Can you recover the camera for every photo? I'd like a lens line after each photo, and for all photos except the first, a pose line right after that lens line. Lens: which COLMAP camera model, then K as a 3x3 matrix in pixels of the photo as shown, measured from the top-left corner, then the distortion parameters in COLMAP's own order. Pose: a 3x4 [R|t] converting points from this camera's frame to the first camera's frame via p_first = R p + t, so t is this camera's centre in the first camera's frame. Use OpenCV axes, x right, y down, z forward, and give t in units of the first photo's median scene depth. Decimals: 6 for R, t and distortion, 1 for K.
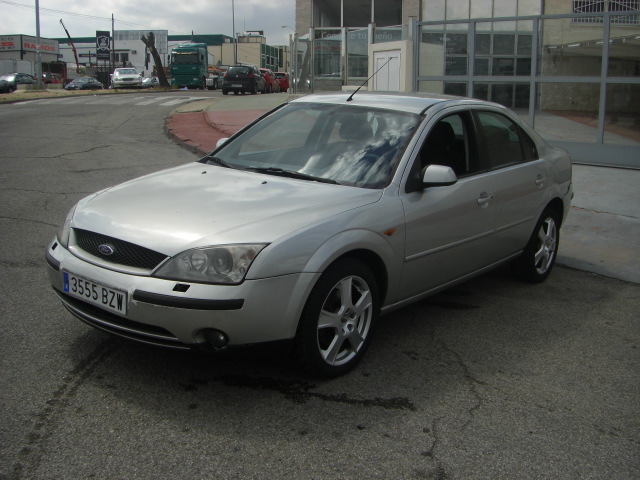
lens RADIAL K [[719.1, 0, 314.0], [0, 719.1, 241.4], [0, 0, 1]] dist [-0.136585, 0.000000]
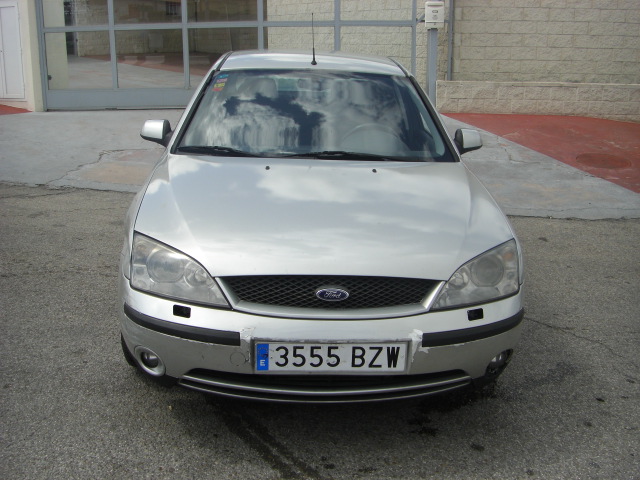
lens RADIAL K [[719.1, 0, 318.9], [0, 719.1, 241.8], [0, 0, 1]] dist [-0.136585, 0.000000]
pose [[0.743961, -0.199590, 0.637719, -0.766592], [0.148648, 0.979870, 0.133263, -0.140816], [-0.651479, -0.004347, 0.758654, 0.474162]]
